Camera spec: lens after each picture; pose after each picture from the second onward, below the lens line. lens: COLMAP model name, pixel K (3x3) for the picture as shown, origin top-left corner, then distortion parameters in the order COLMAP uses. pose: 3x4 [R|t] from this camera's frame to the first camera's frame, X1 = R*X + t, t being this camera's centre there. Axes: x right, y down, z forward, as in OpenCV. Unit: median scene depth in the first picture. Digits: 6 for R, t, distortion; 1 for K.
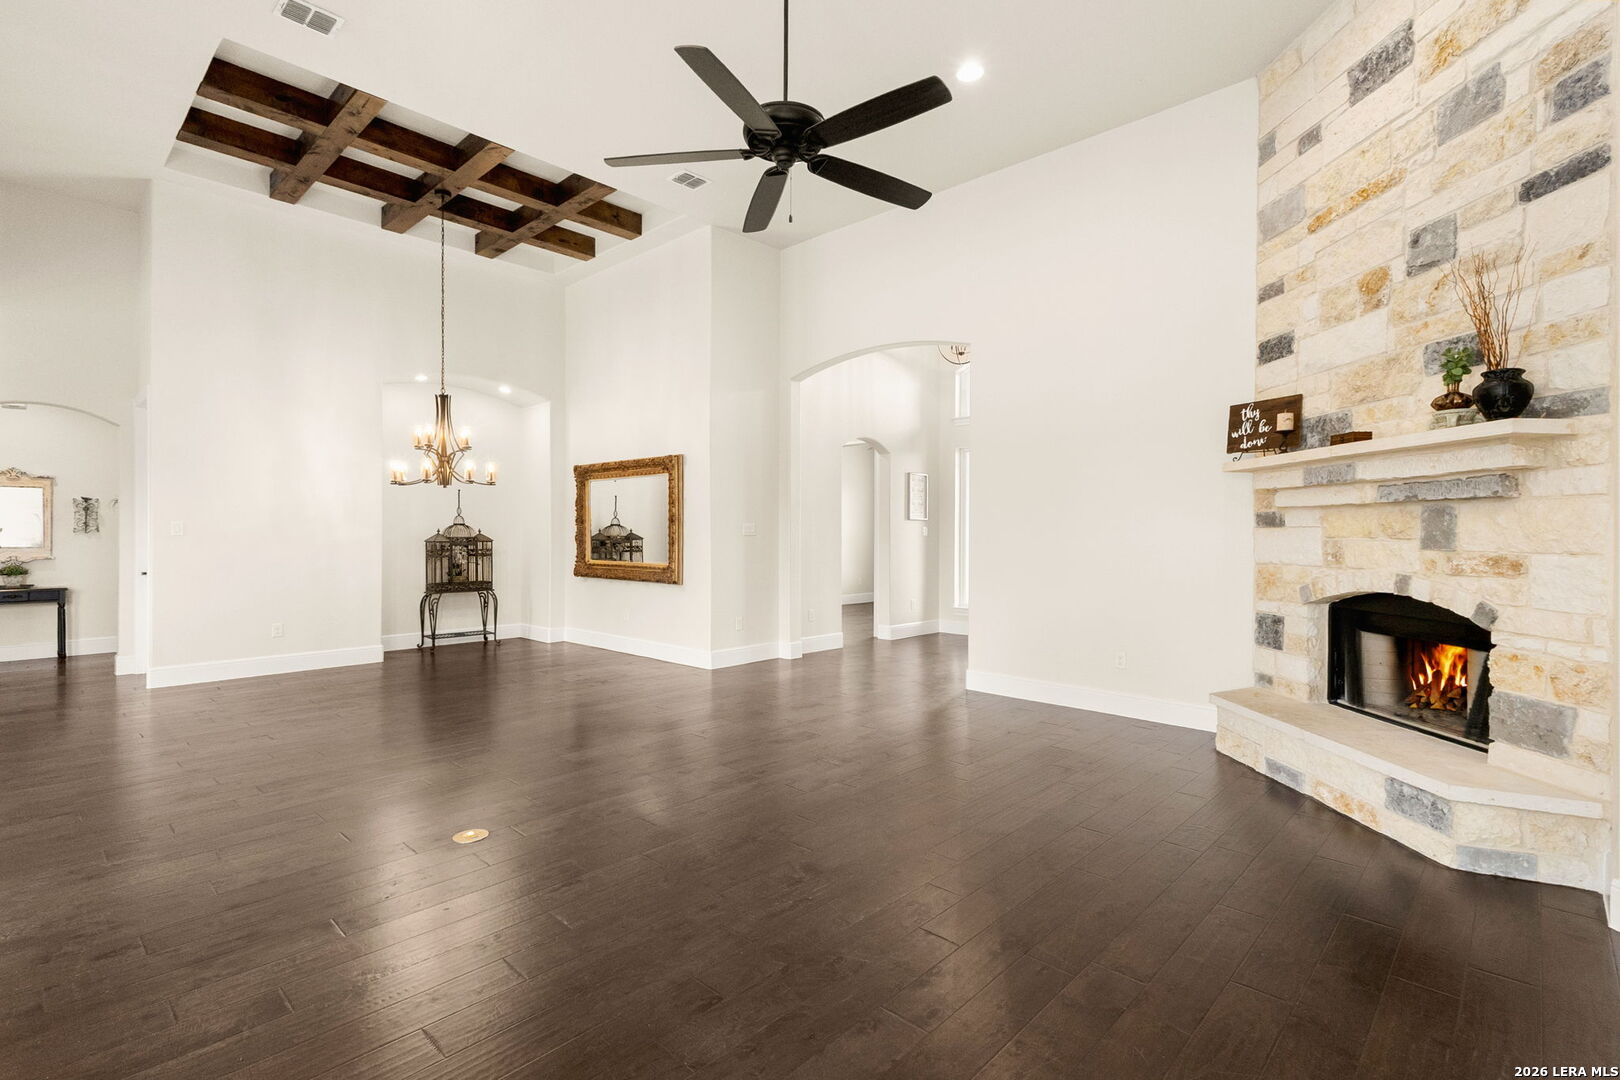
lens RADIAL K [[745.2, 0, 809.2], [0, 745.2, 545.8], [0, 0, 1]] dist [0.004221, -0.000190]
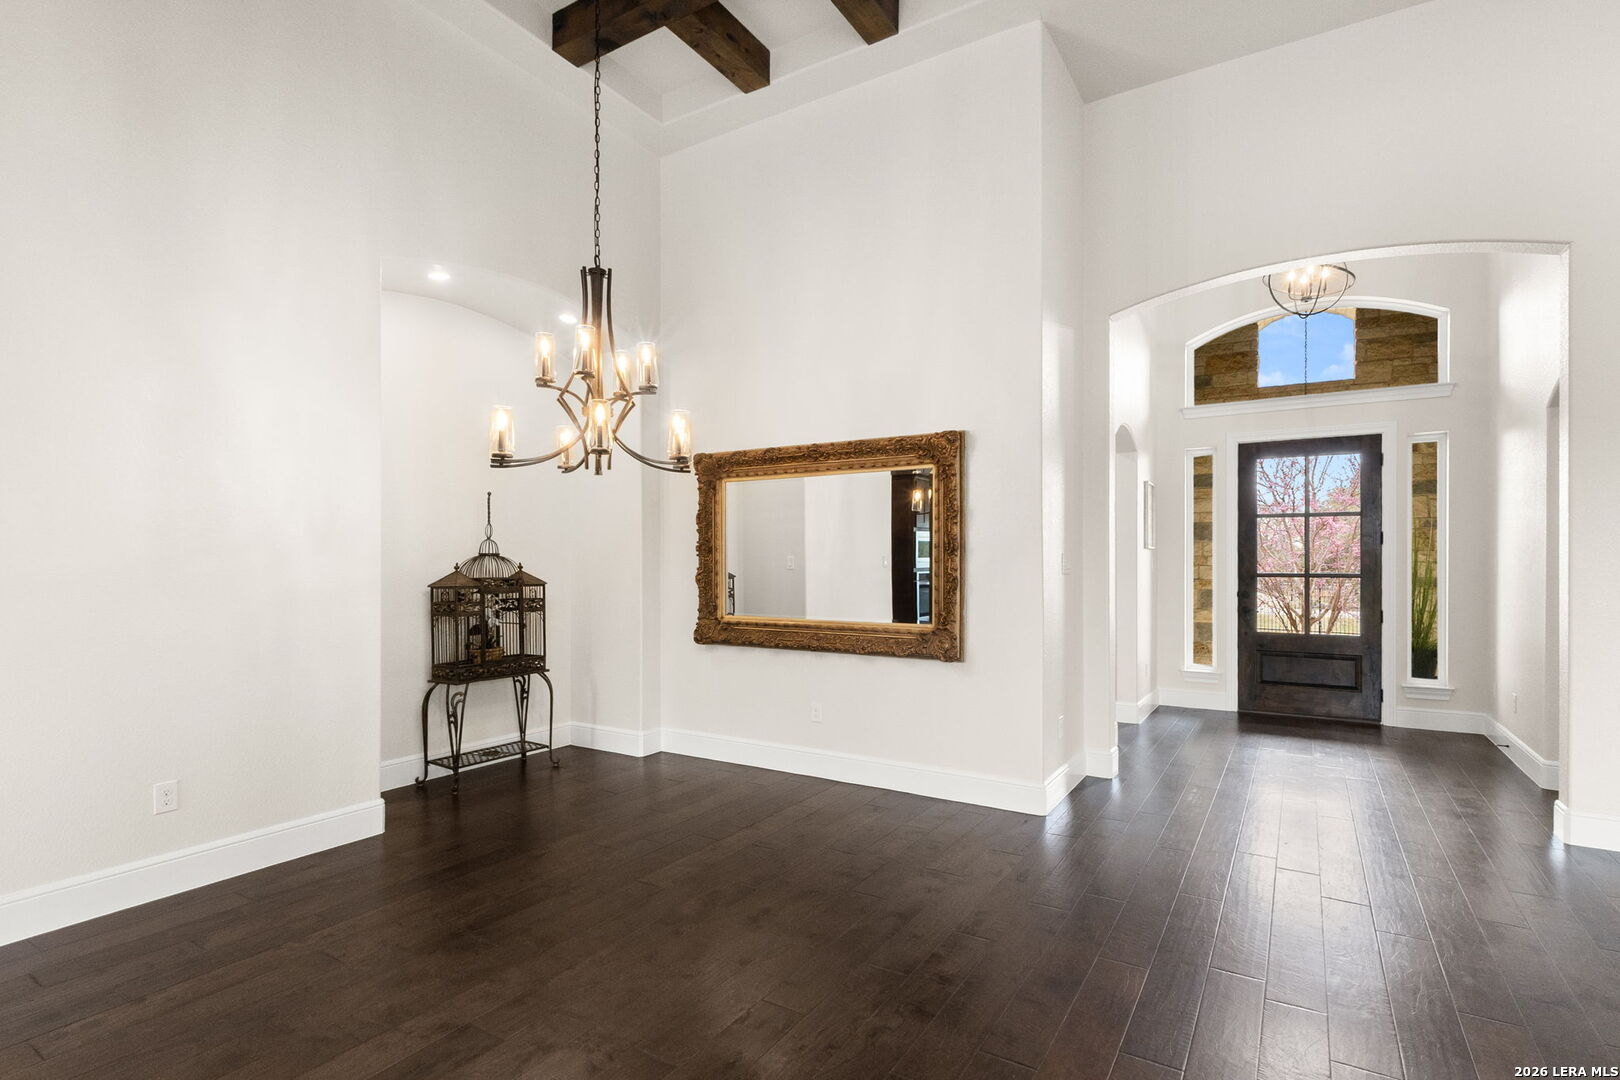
lens RADIAL K [[768.0, 0, 811.8], [0, 768.0, 572.8], [0, 0, 1]] dist [0.003764, -0.000134]
pose [[0.981289, -0.004975, 0.192476, -0.345241], [0.006092, 0.999968, -0.005212, -0.010887], [-0.192444, 0.006287, 0.981288, 0.393559]]
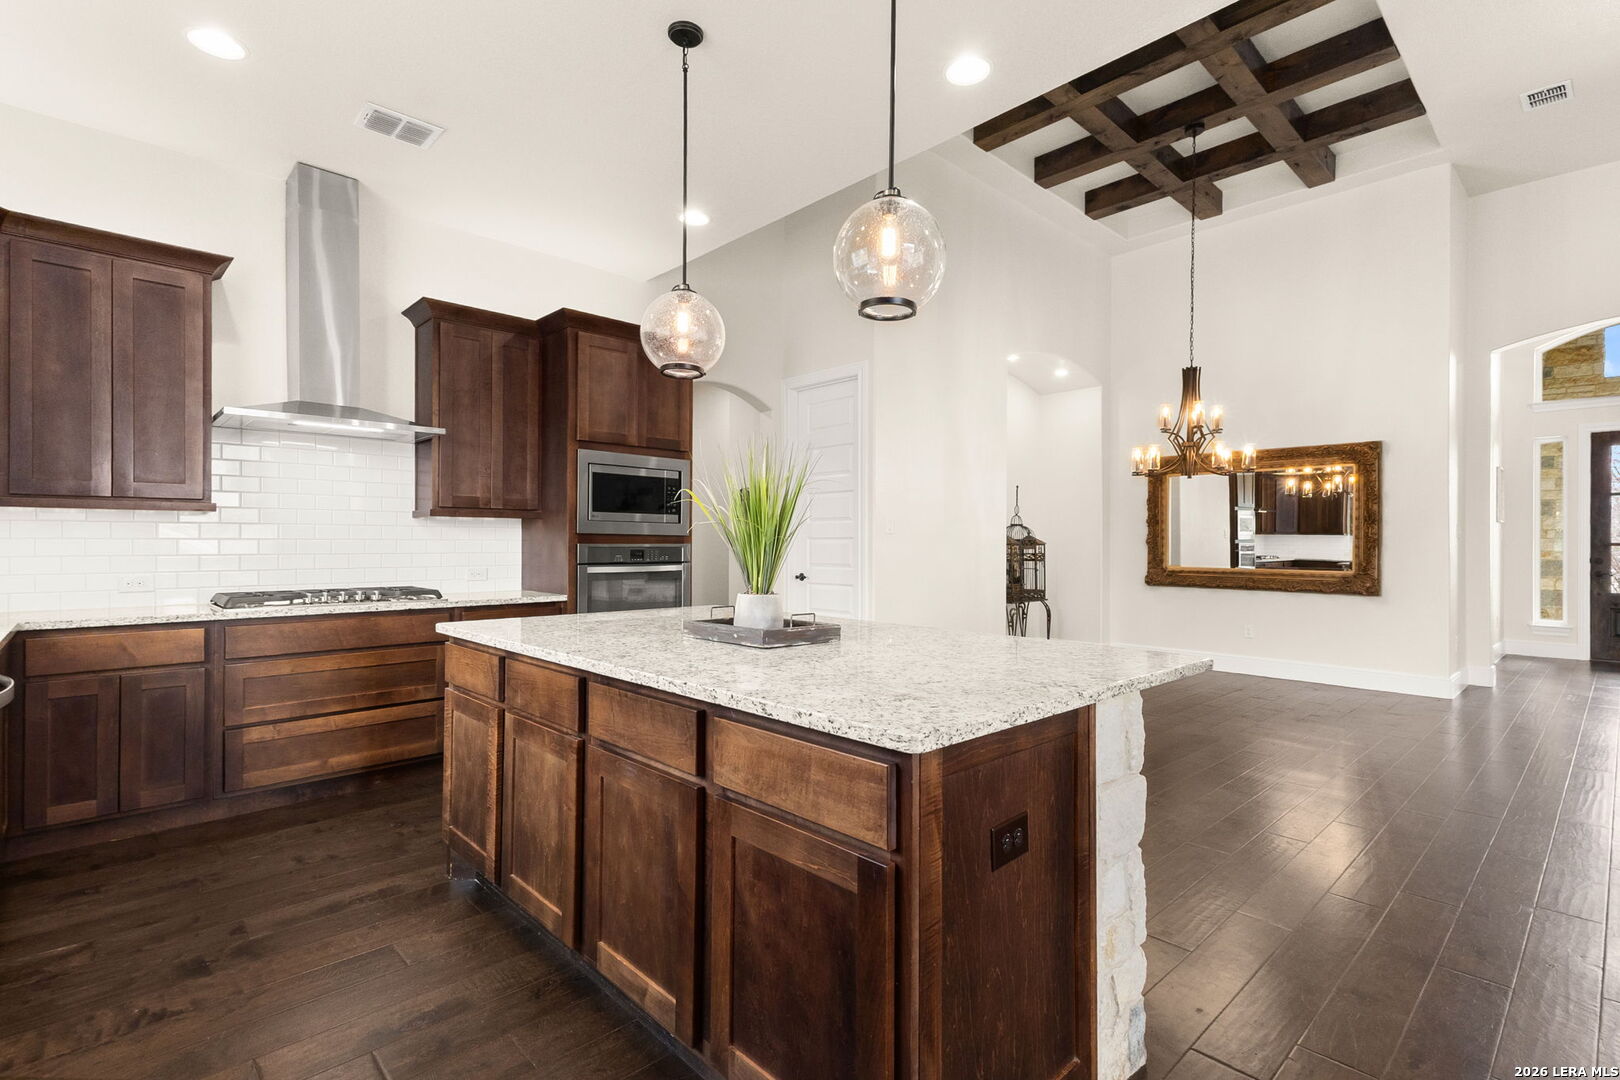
lens RADIAL K [[745.2, 0, 809.2], [0, 745.2, 545.8], [0, 0, 1]] dist [0.004221, -0.000190]
pose [[0.997512, 0.004072, -0.070376, -0.654117], [-0.004893, 0.999922, -0.011486, 0.007201], [0.070324, 0.011802, 0.997454, 0.103741]]
